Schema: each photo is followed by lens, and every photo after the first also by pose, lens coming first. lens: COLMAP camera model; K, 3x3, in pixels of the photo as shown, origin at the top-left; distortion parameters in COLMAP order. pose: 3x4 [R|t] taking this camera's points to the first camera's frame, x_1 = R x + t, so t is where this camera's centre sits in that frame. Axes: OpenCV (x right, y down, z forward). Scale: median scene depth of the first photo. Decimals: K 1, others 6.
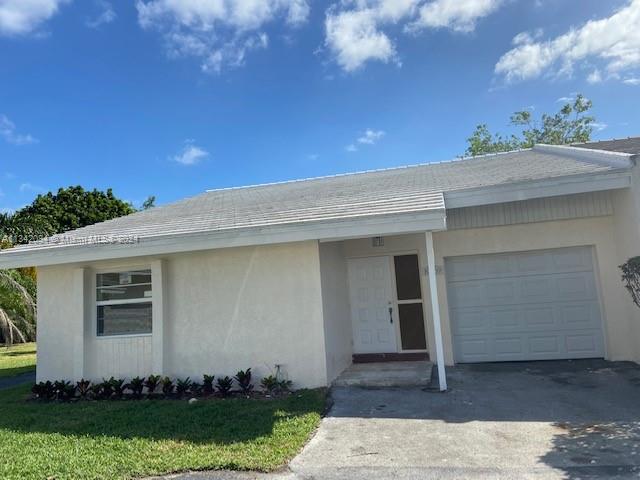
lens RADIAL K [[496.7, 0, 320.0], [0, 496.7, 240.0], [0, 0, 1]] dist [0.149067, -0.240999]
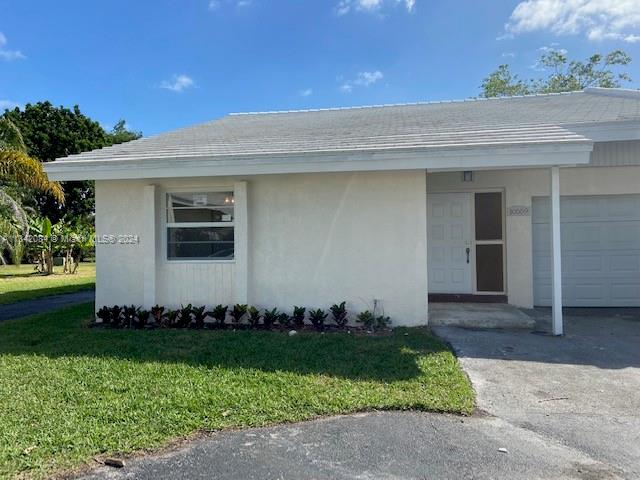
lens RADIAL K [[496.7, 0, 320.0], [0, 496.7, 240.0], [0, 0, 1]] dist [0.149067, -0.240999]
pose [[0.996012, 0.052937, 0.071817, -0.217617], [-0.061224, 0.991055, 0.118583, 0.025842], [-0.064898, -0.122507, 0.990344, 0.074586]]
